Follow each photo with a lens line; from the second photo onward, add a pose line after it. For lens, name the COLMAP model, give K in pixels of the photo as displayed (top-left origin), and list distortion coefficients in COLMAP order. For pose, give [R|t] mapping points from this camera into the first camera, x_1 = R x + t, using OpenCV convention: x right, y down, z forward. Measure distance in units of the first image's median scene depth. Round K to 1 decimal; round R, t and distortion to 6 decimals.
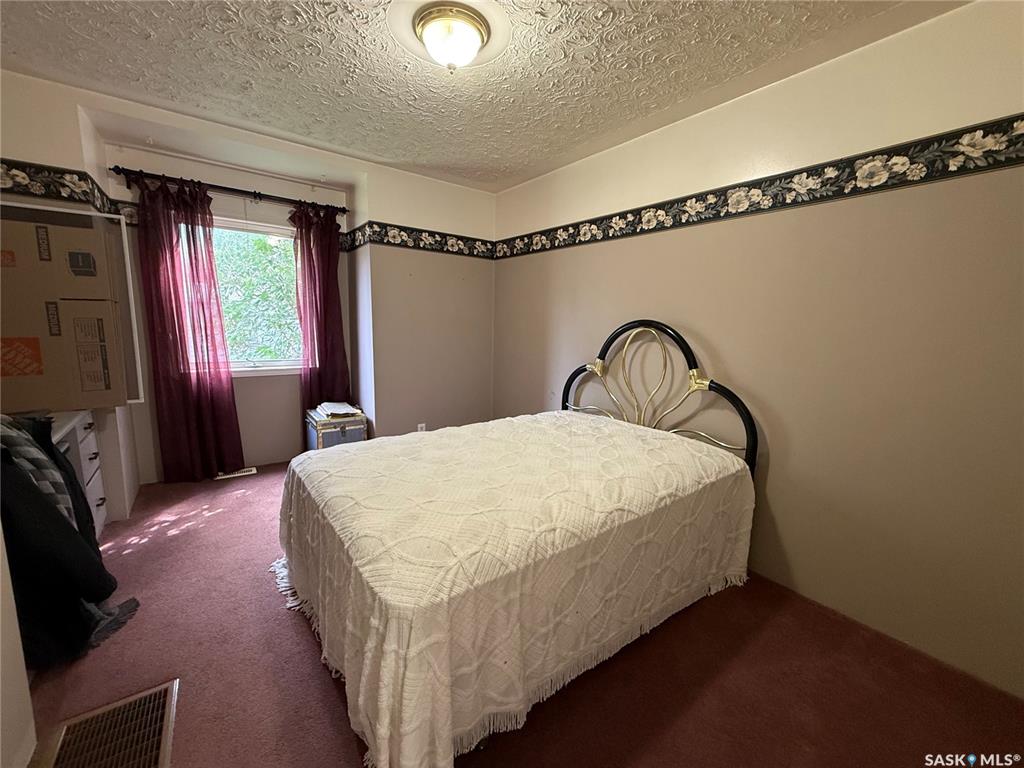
lens RADIAL K [[408.7, 0, 503.6], [0, 408.7, 382.3], [0, 0, 1]] dist [-0.002067, -0.000317]
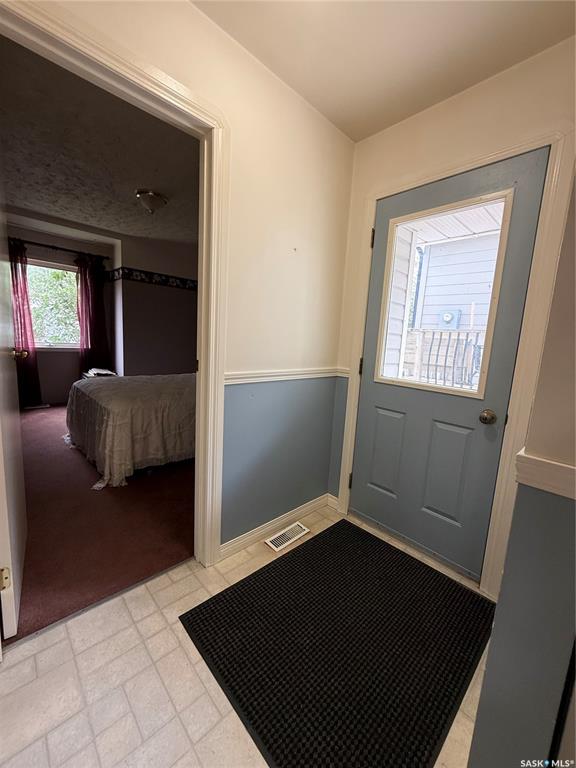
lens RADIAL K [[306.5, 0, 287.6], [0, 306.5, 382.8], [0, 0, 1]] dist [-0.002067, -0.000317]
pose [[0.990013, 0.022107, 0.139229, 0.225613], [-0.022413, 0.999749, 0.000624, 0.104522], [-0.139181, -0.003739, 0.990260, -0.457778]]
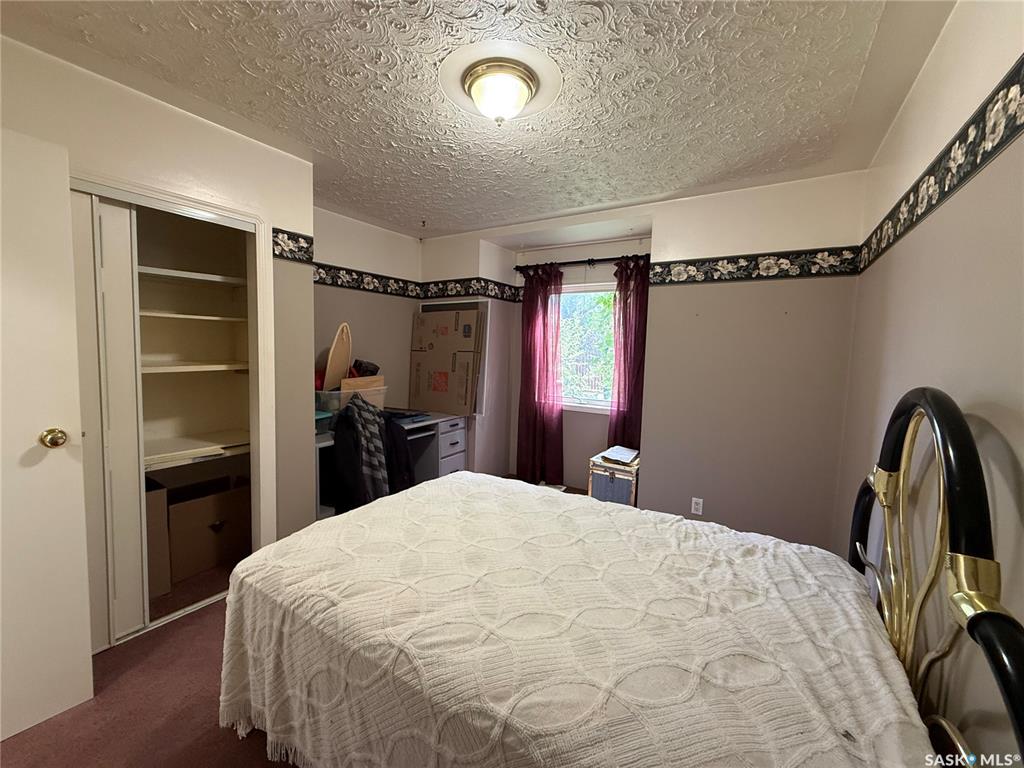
lens RADIAL K [[408.7, 0, 510.6], [0, 408.7, 380.7], [0, 0, 1]] dist [-0.002067, -0.000317]
pose [[0.365162, 0.057188, -0.929186, 0.444261], [-0.152602, 0.988287, 0.000854, -0.078367], [0.918352, 0.141483, 0.369612, 0.391412]]
